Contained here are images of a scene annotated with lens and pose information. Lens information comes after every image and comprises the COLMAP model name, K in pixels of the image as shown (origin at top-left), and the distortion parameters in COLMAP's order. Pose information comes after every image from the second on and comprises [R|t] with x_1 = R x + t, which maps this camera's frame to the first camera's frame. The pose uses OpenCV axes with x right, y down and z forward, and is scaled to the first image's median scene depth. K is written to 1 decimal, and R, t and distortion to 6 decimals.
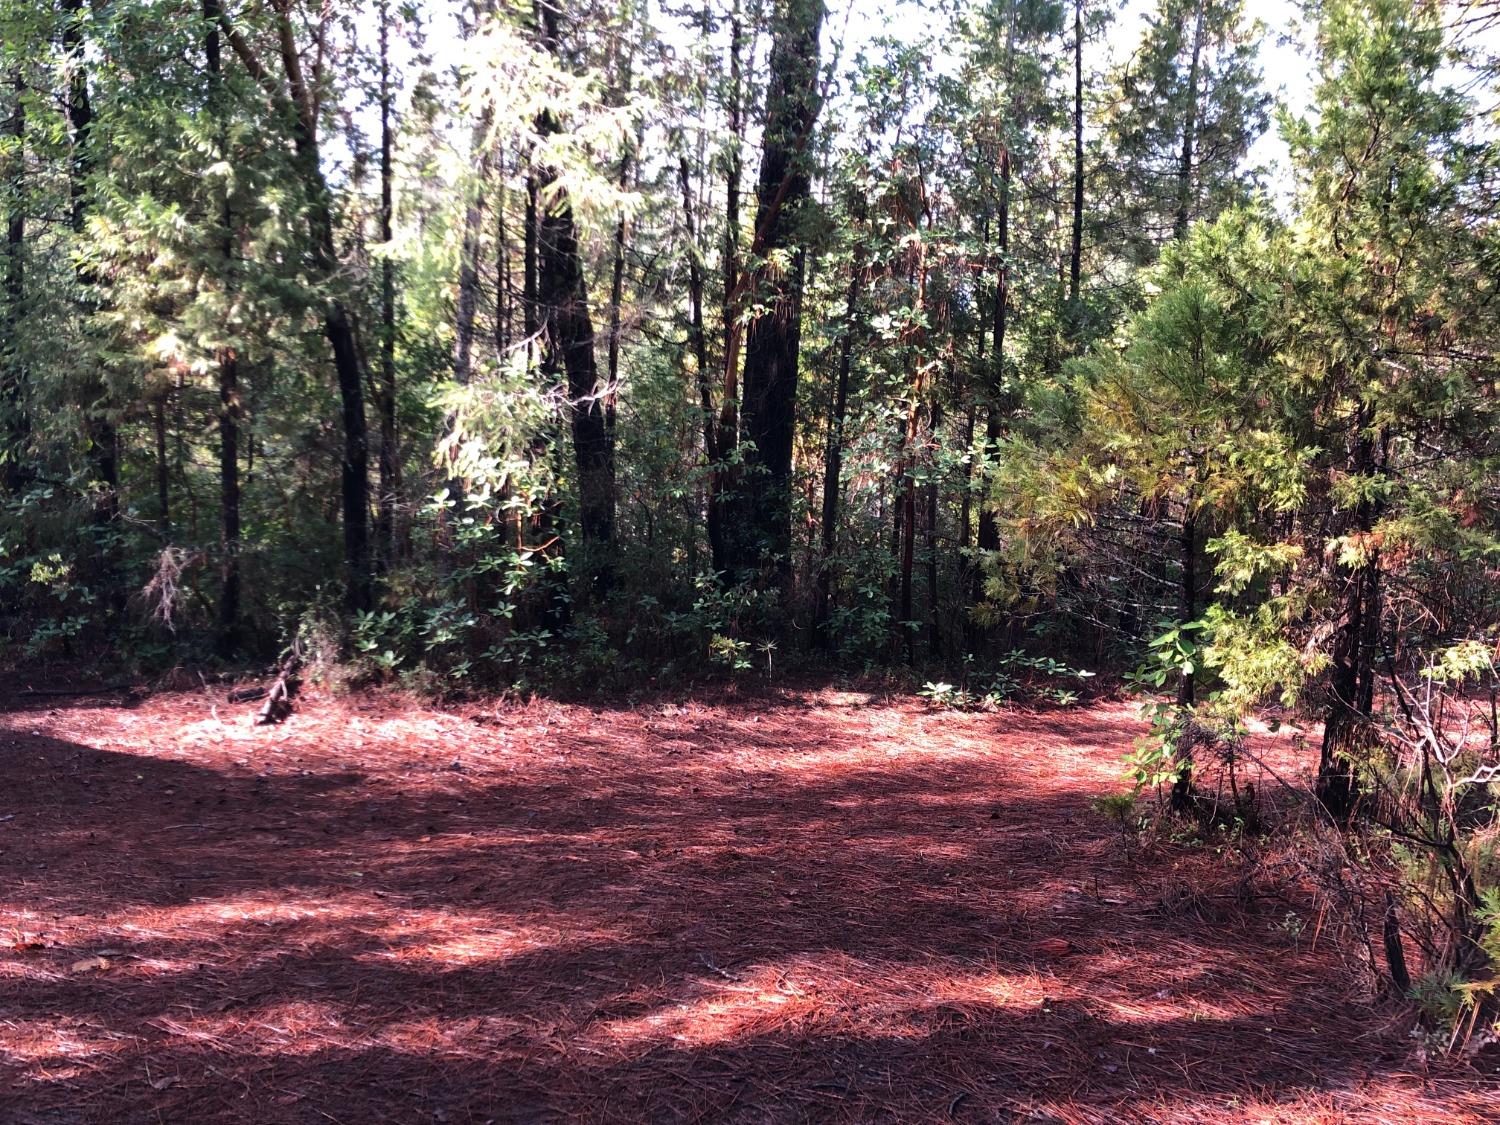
lens RADIAL K [[1222.0, 0, 780.9], [0, 1222.0, 546.5], [0, 0, 1]] dist [0.111841, -0.164795]
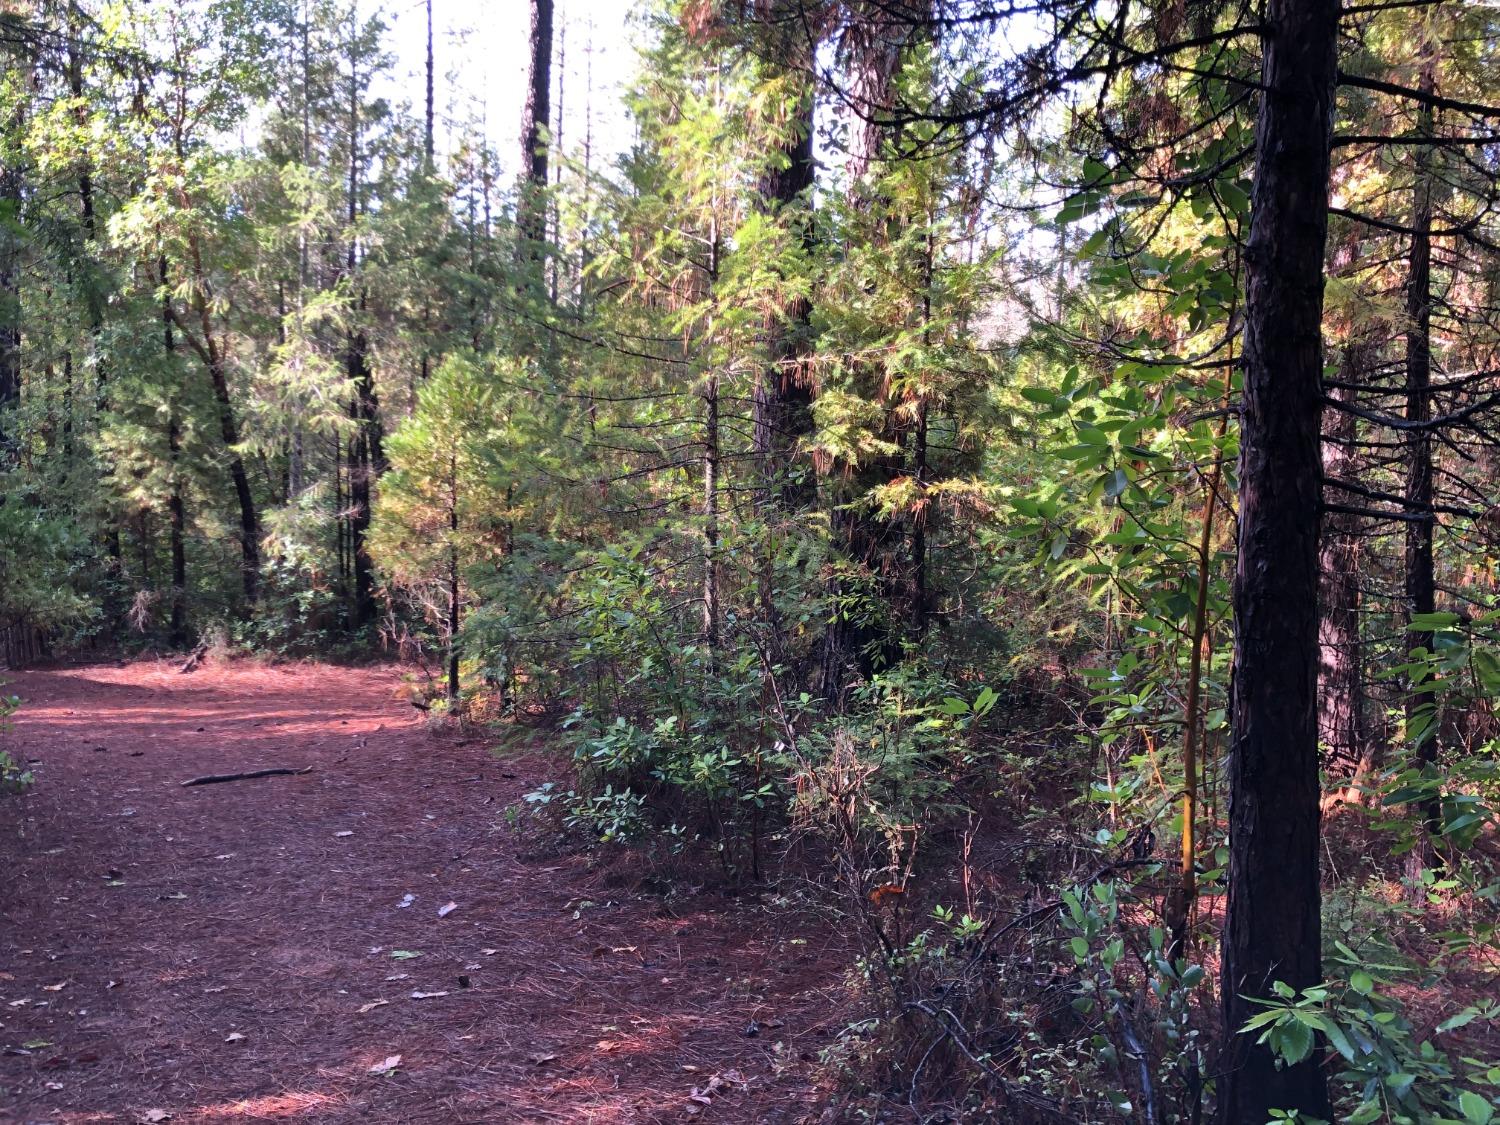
lens RADIAL K [[1222.0, 0, 780.9], [0, 1222.0, 546.5], [0, 0, 1]] dist [0.111841, -0.164795]
pose [[0.999289, -0.015308, -0.034456, 0.637943], [0.014377, 0.999529, -0.027110, -0.001290], [0.034855, 0.026595, 0.999038, -1.018572]]
